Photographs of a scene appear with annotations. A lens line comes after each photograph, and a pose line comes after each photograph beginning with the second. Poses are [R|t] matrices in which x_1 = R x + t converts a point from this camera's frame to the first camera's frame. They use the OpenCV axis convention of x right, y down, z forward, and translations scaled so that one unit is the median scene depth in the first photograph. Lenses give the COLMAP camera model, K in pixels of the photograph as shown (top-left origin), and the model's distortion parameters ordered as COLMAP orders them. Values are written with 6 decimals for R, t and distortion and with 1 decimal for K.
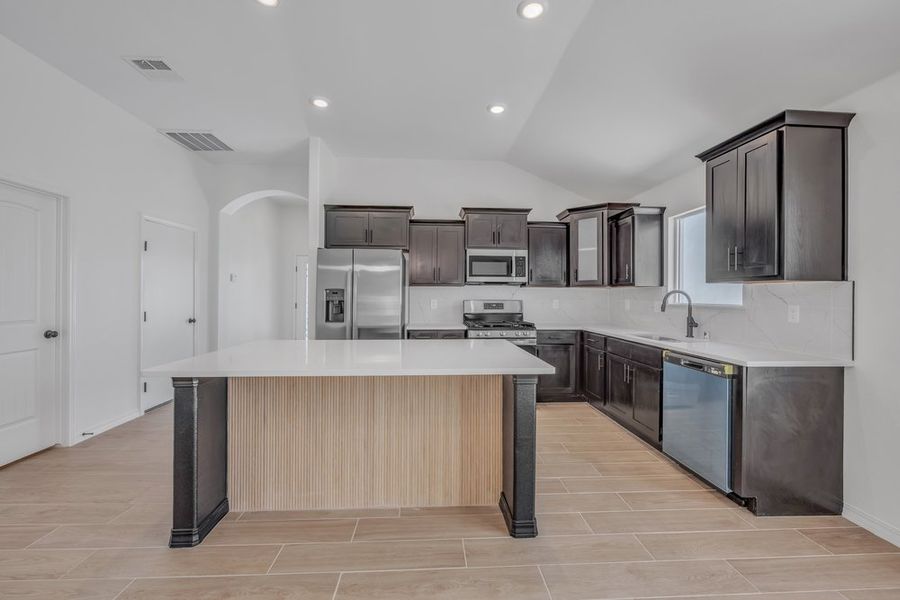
lens RADIAL K [[365.3, 0, 450.8], [0, 365.3, 294.3], [0, 0, 1]] dist [-0.001733, -0.001067]
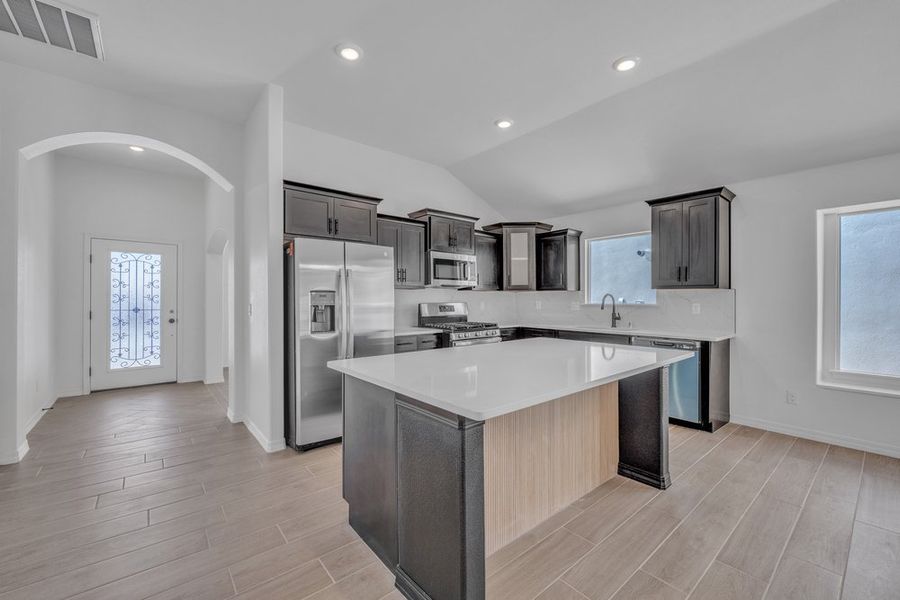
lens RADIAL K [[365.3, 0, 448.4], [0, 365.3, 297.0], [0, 0, 1]] dist [-0.001733, -0.001067]
pose [[0.804972, -0.001887, 0.593309, -0.529136], [0.003101, 0.999995, -0.001027, 0.000755], [-0.593304, 0.002666, 0.804974, 0.194251]]
